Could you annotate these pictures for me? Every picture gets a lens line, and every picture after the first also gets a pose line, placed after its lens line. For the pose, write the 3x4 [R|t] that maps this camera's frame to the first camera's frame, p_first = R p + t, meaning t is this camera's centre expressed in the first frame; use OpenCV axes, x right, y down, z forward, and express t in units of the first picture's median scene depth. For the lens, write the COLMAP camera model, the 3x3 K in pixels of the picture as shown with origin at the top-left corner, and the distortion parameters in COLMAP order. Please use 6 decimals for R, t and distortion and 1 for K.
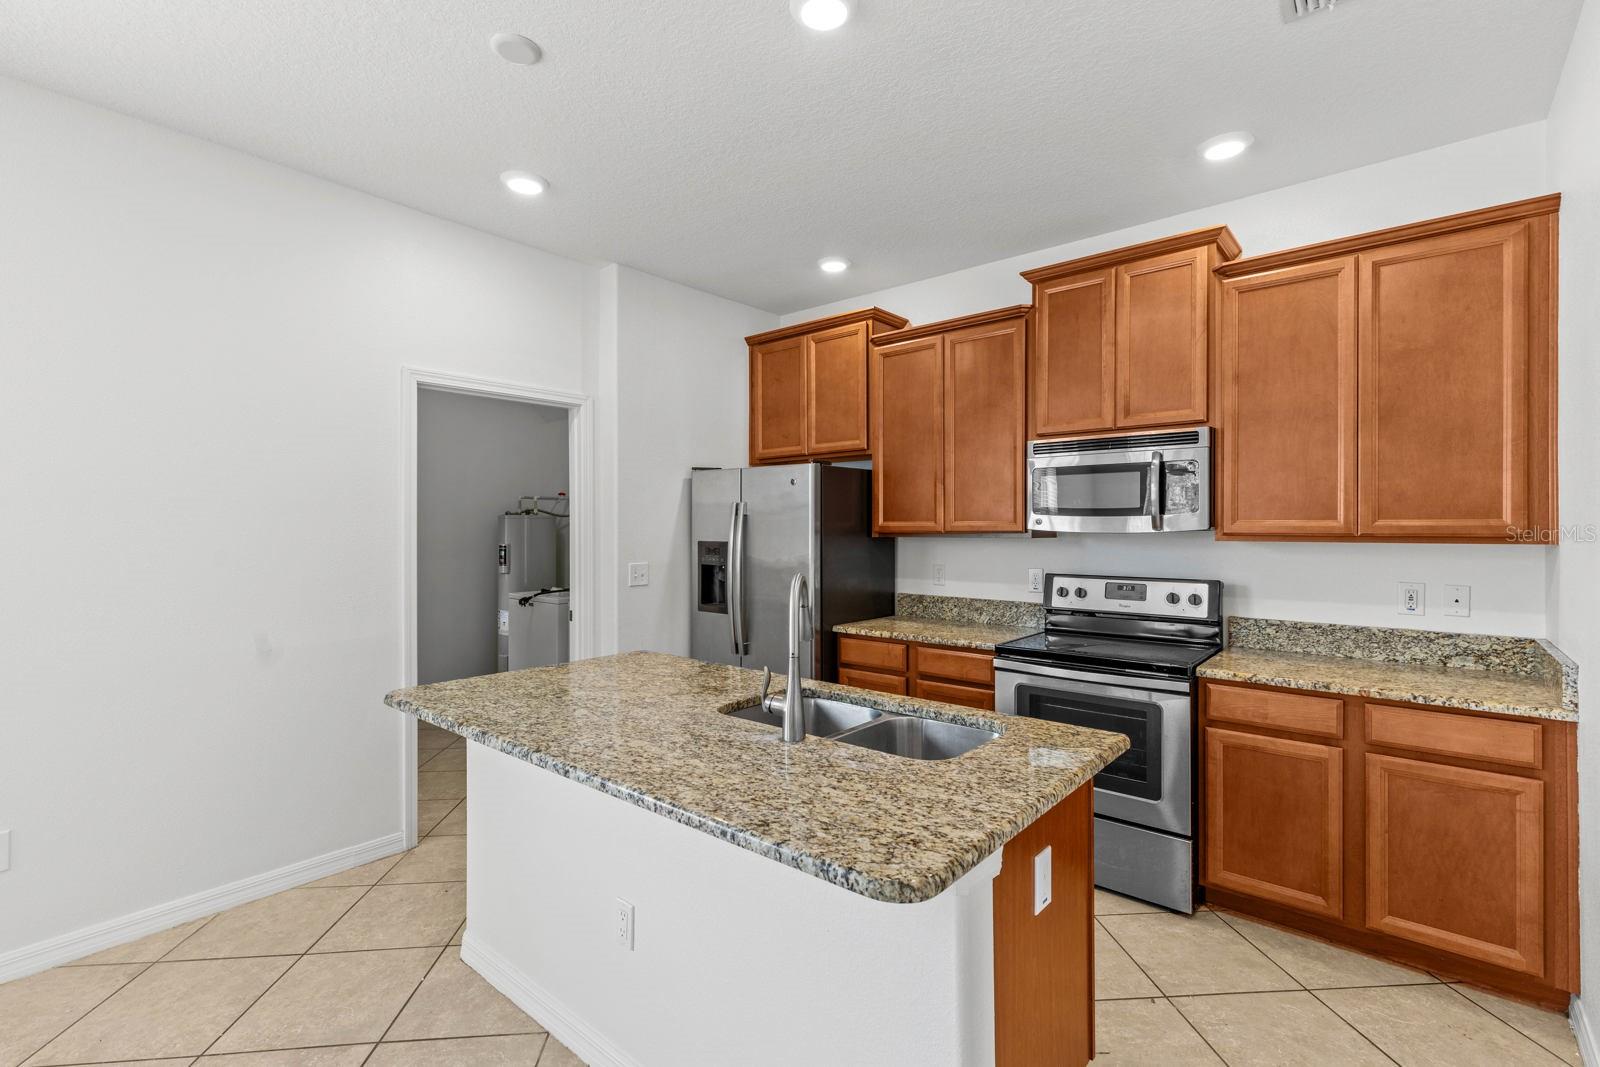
lens RADIAL K [[728.3, 0, 811.1], [0, 728.3, 529.0], [0, 0, 1]] dist [0.011954, 0.000351]
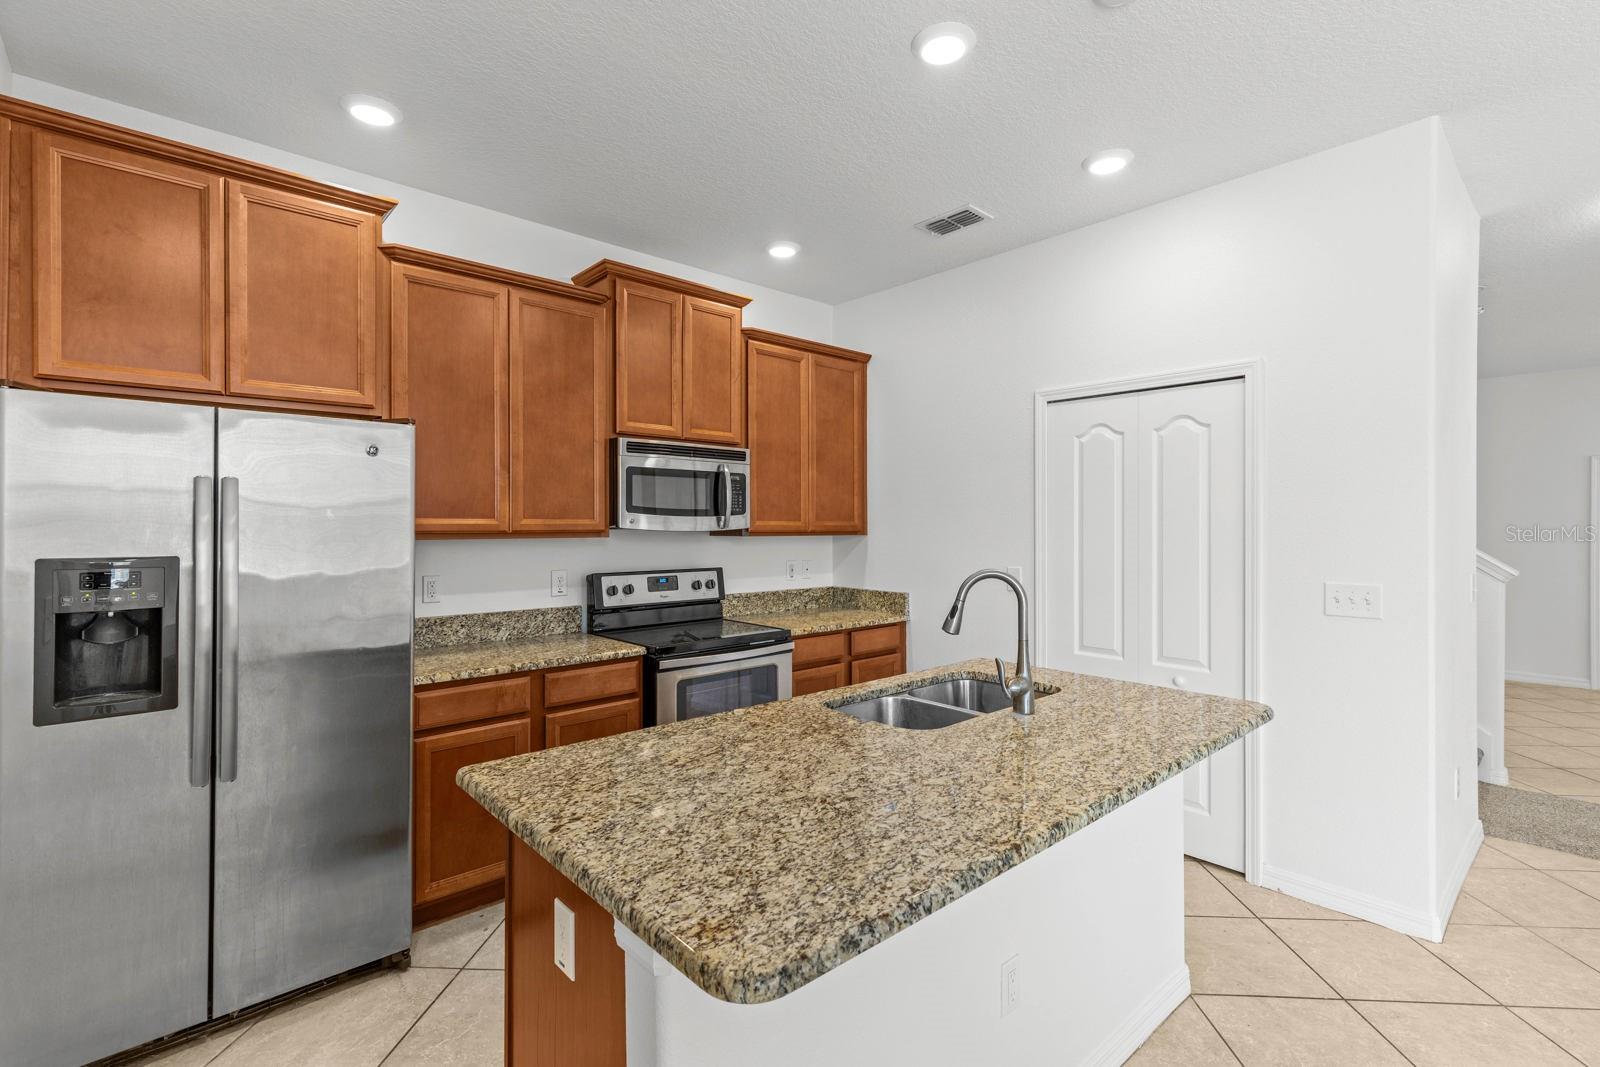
lens RADIAL K [[728.3, 0, 808.0], [0, 728.3, 527.8], [0, 0, 1]] dist [0.011954, 0.000351]
pose [[0.140400, -0.002139, 0.990093, -0.658317], [0.002945, 0.999994, 0.001743, -0.000824], [-0.990090, 0.002671, 0.140406, 0.644174]]
